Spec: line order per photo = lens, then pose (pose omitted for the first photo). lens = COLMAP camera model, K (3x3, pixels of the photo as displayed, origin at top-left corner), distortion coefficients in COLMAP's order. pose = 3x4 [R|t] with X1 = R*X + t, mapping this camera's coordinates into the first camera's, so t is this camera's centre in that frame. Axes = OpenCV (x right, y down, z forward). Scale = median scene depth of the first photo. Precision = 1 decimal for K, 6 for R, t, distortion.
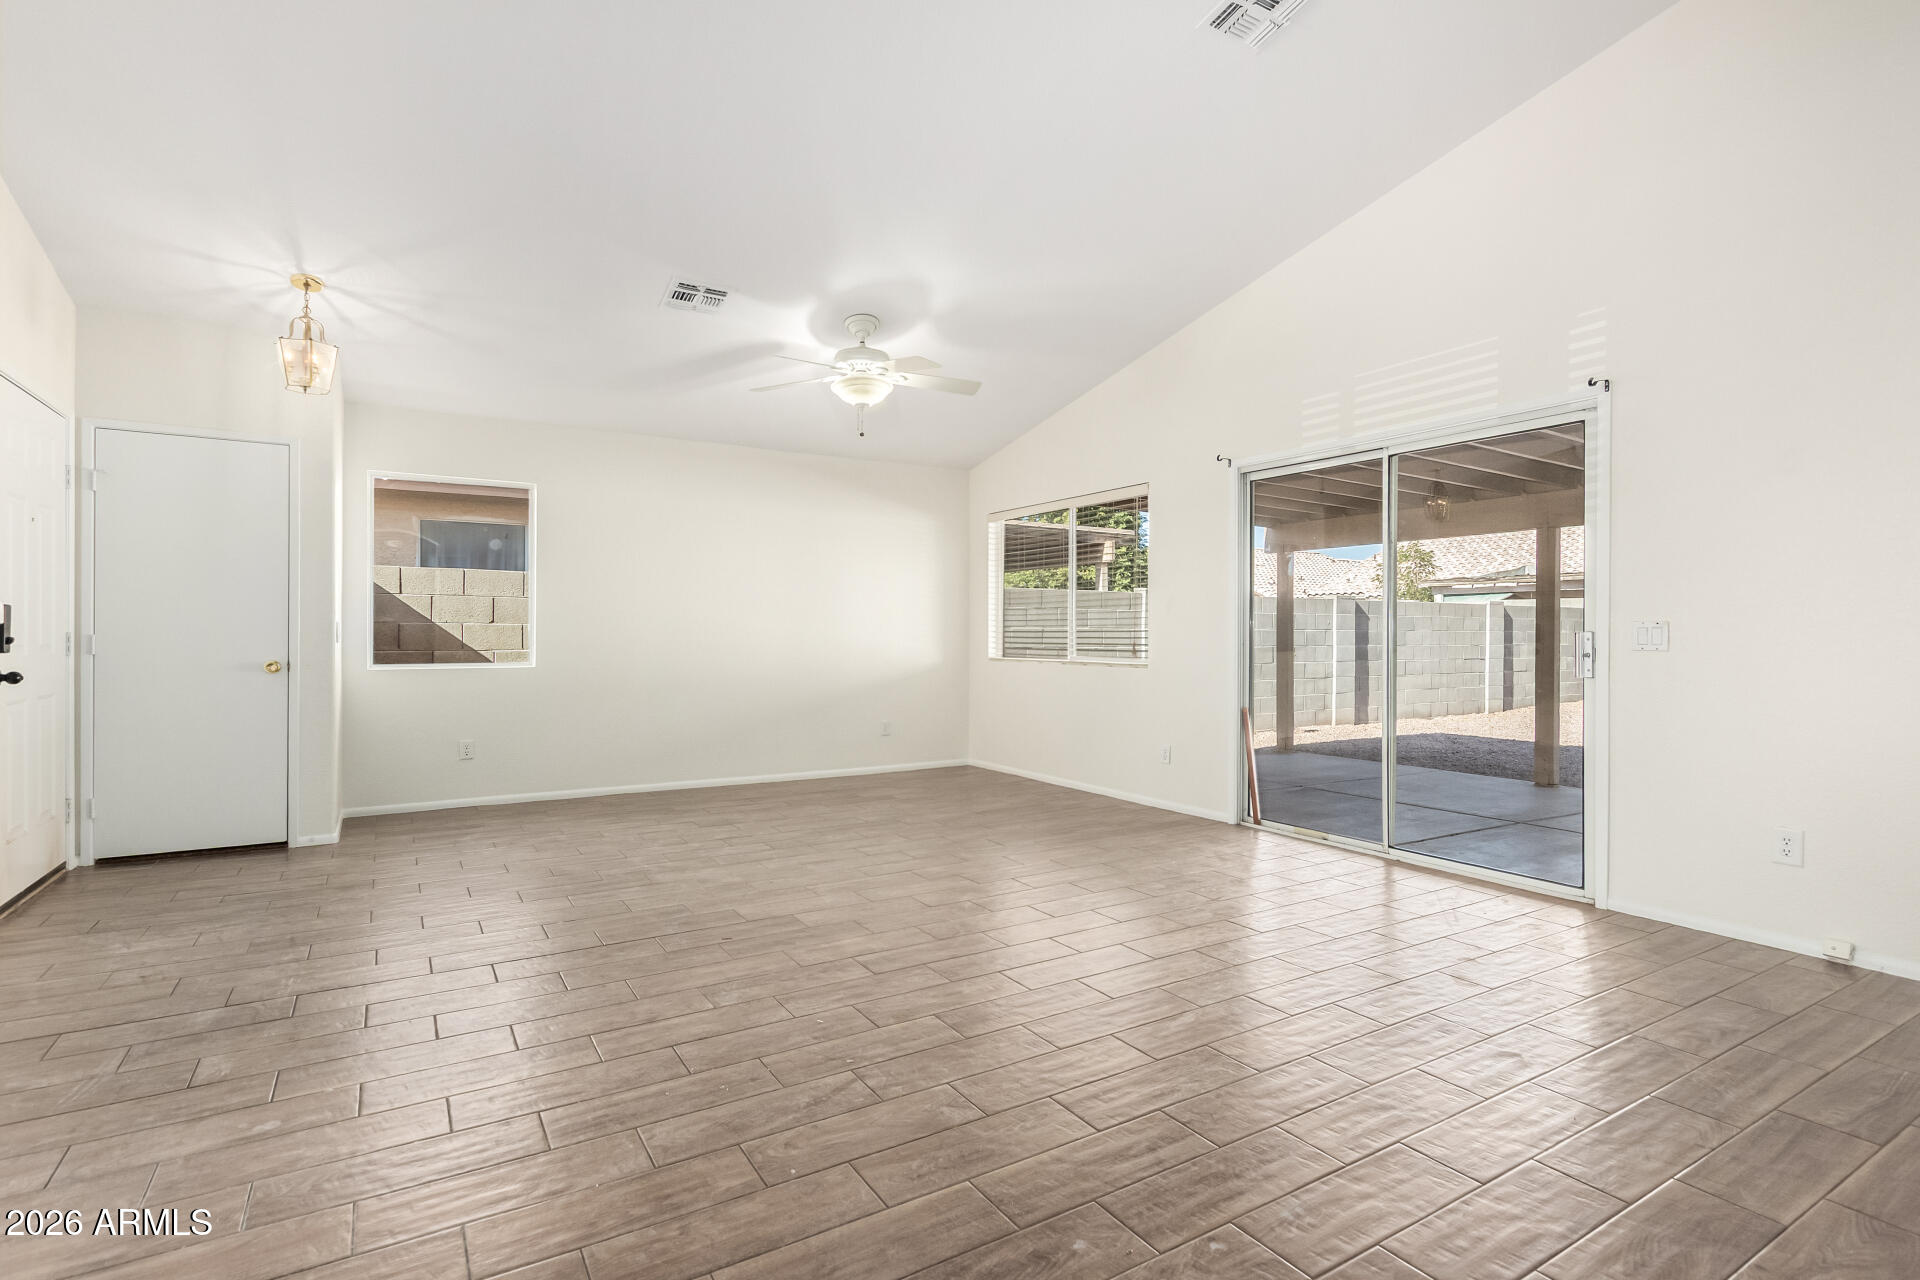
lens RADIAL K [[904.4, 0, 955.4], [0, 904.4, 634.5], [0, 0, 1]] dist [-0.000723, -0.000270]
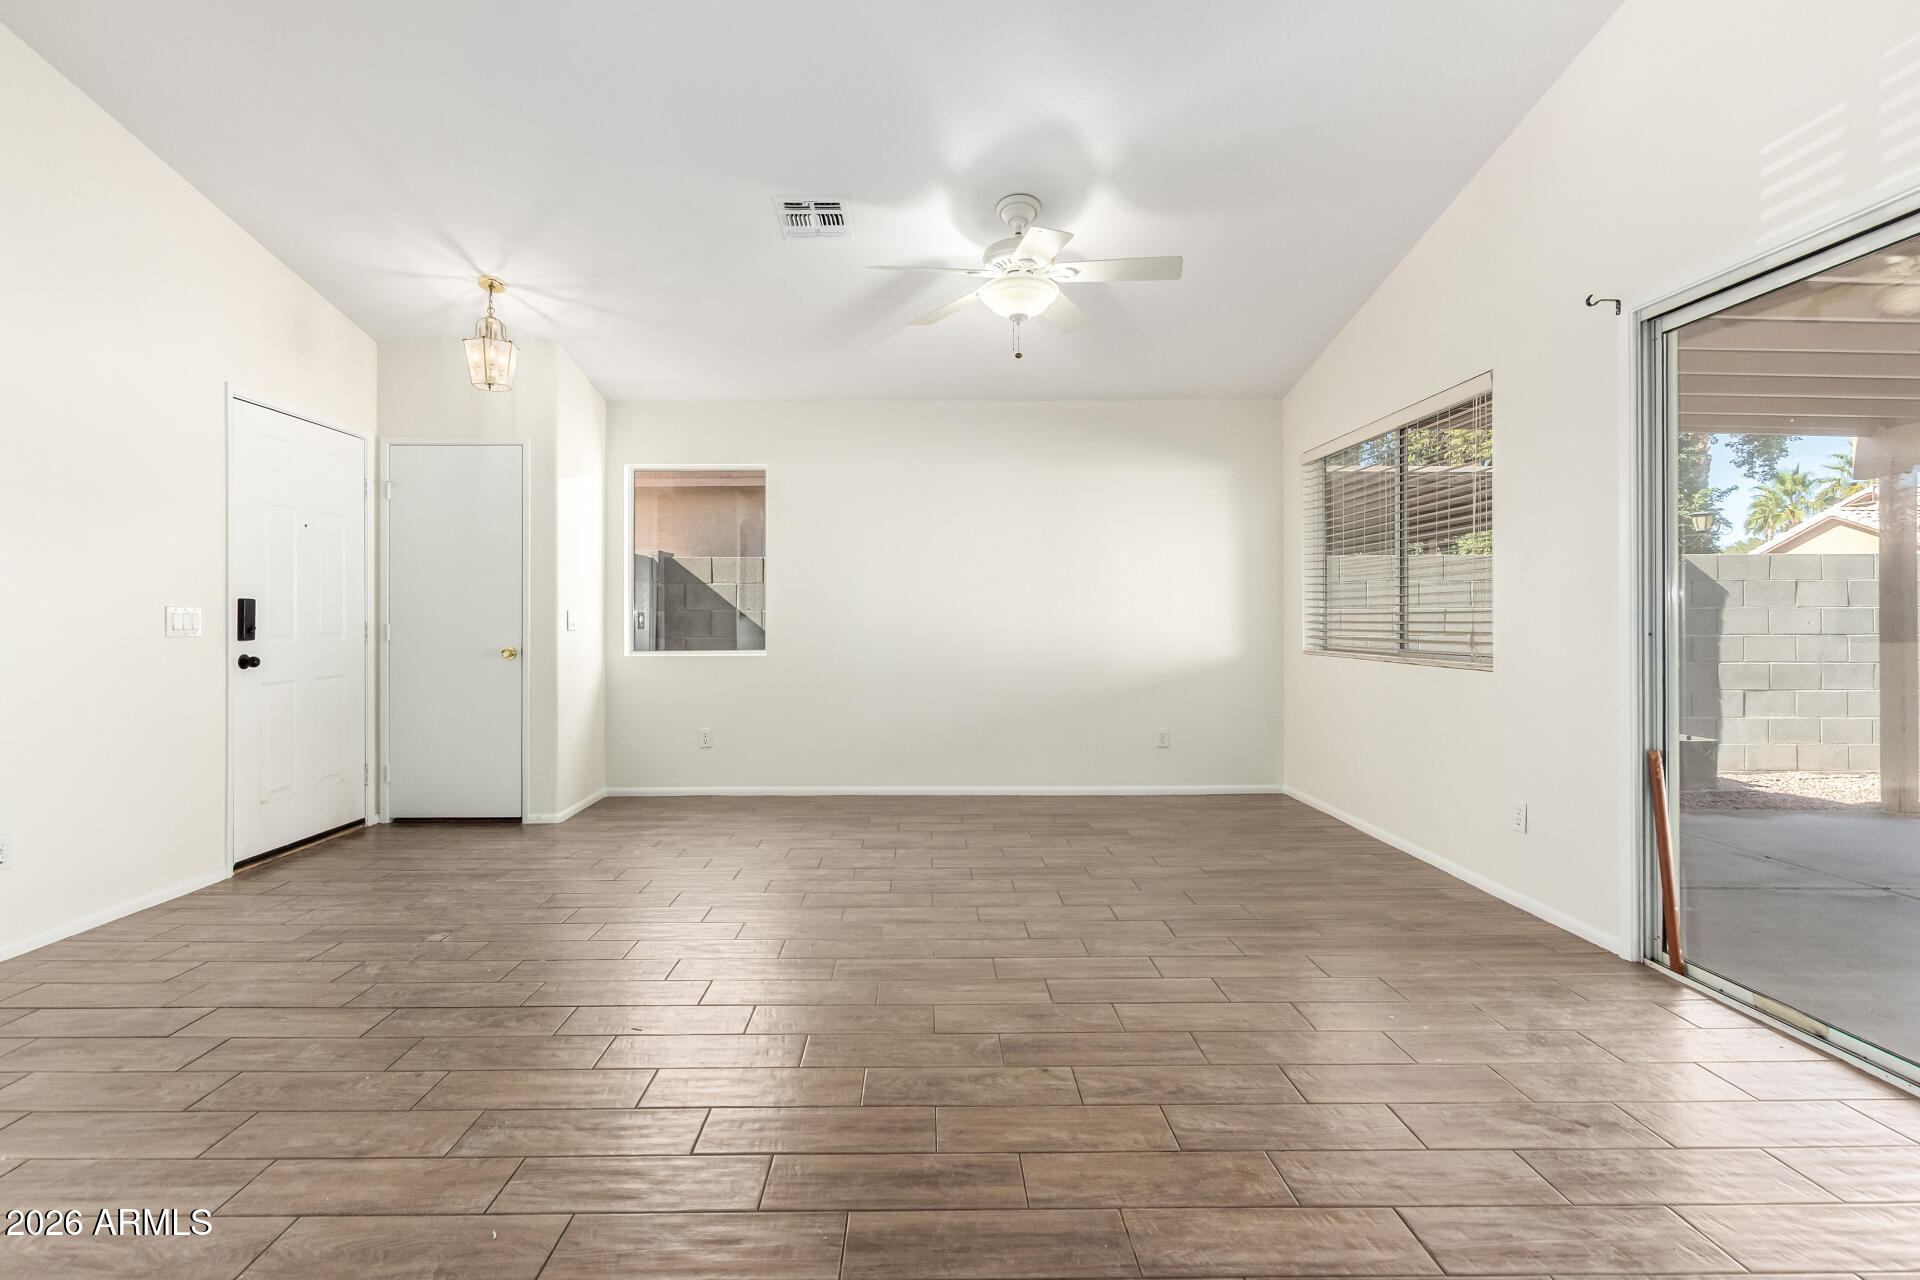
lens RADIAL K [[914.4, 0, 949.9], [0, 914.4, 619.6], [0, 0, 1]] dist [0.004726, 0.000850]
pose [[0.864007, -0.004864, -0.503456, 0.239928], [0.005646, 0.999984, 0.000028, -0.001068], [0.503448, -0.002867, 0.864021, 0.321546]]
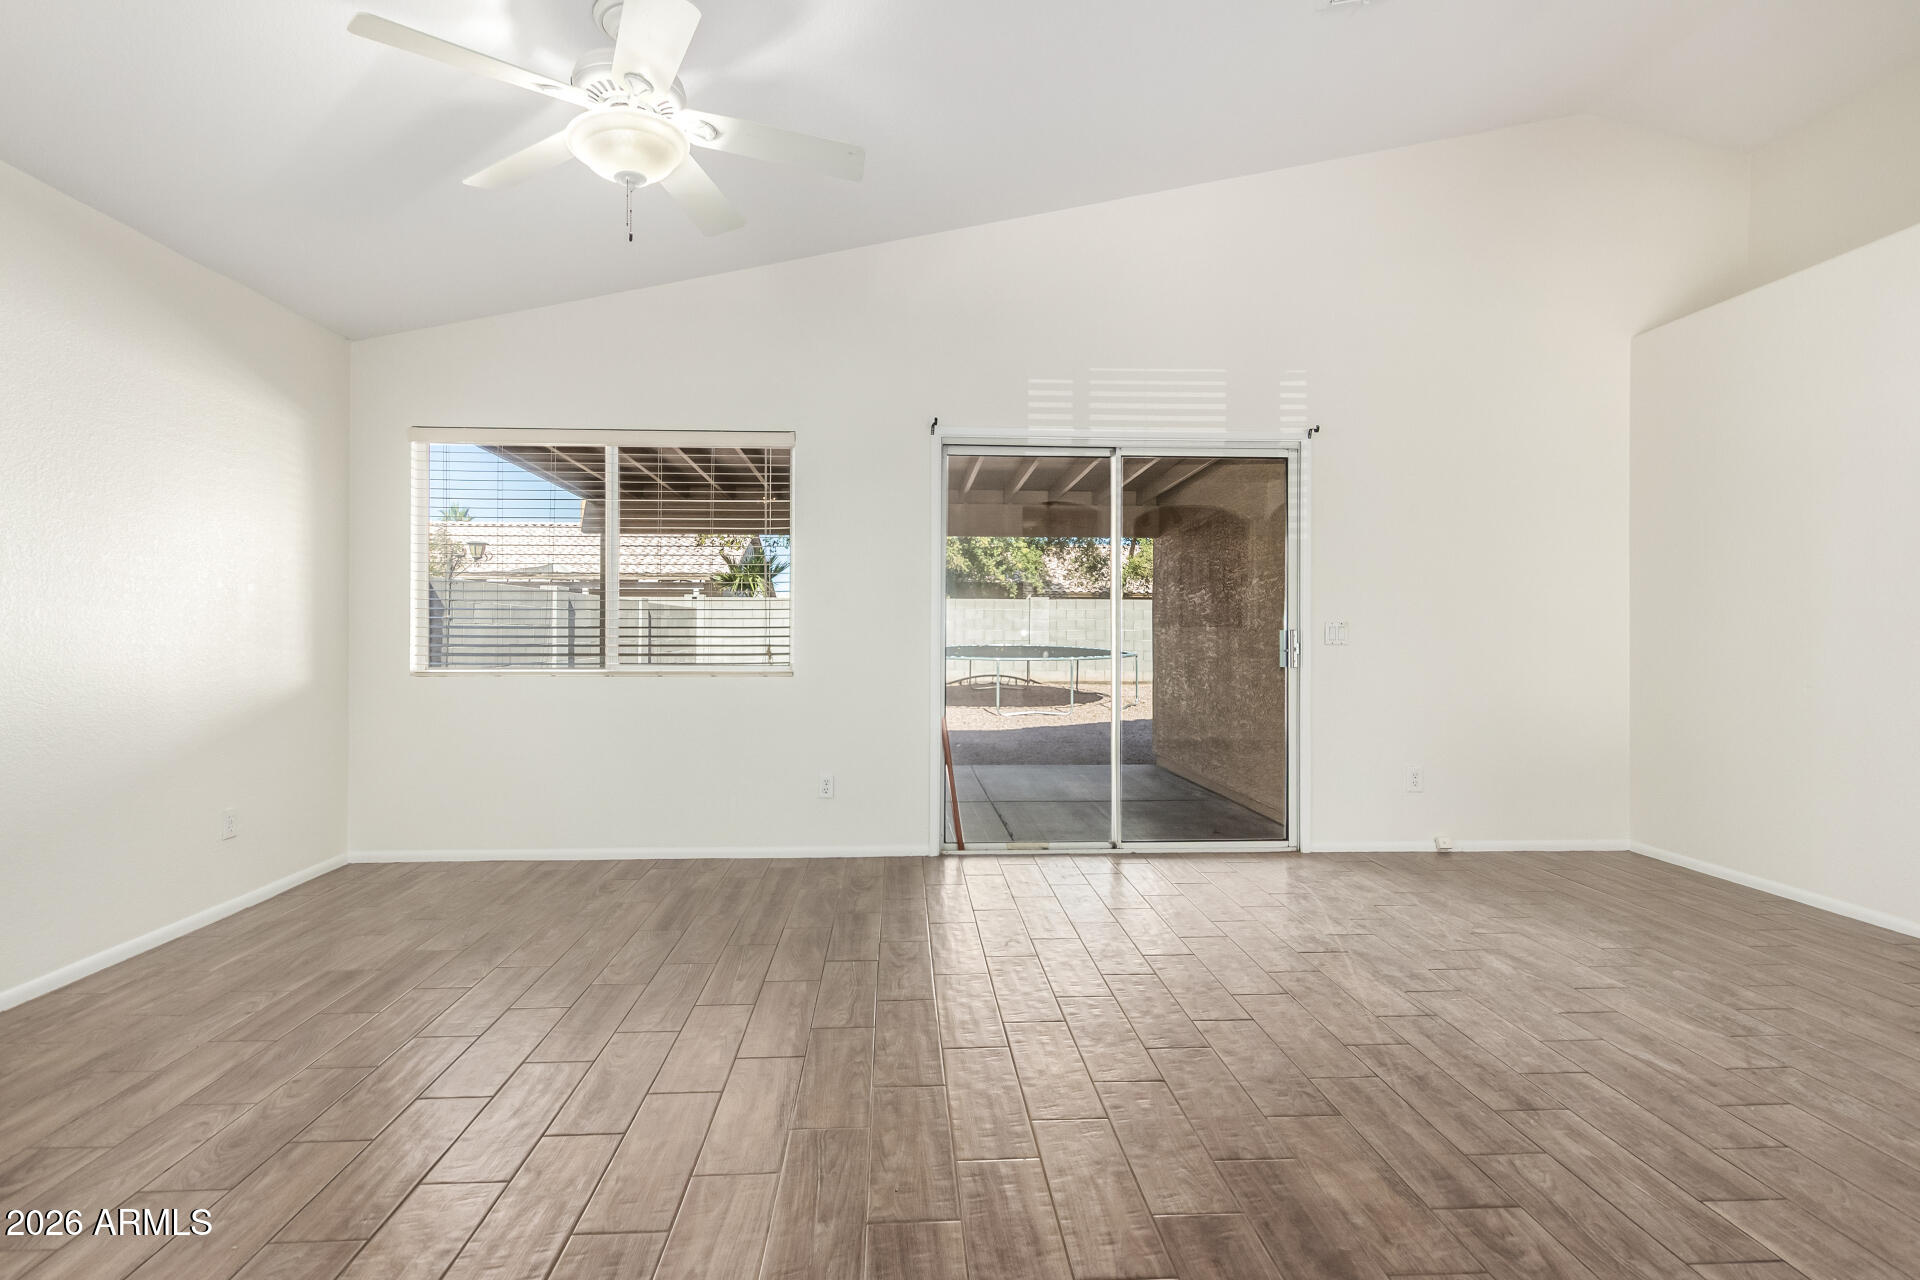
lens RADIAL K [[895.0, 0, 915.0], [0, 895.0, 637.7], [0, 0, 1]] dist [-0.000732, -0.000575]
pose [[0.485799, -0.009804, 0.874016, -0.452037], [-0.000724, 0.999932, 0.011619, -0.005327], [-0.874070, -0.006277, 0.485759, 0.629100]]
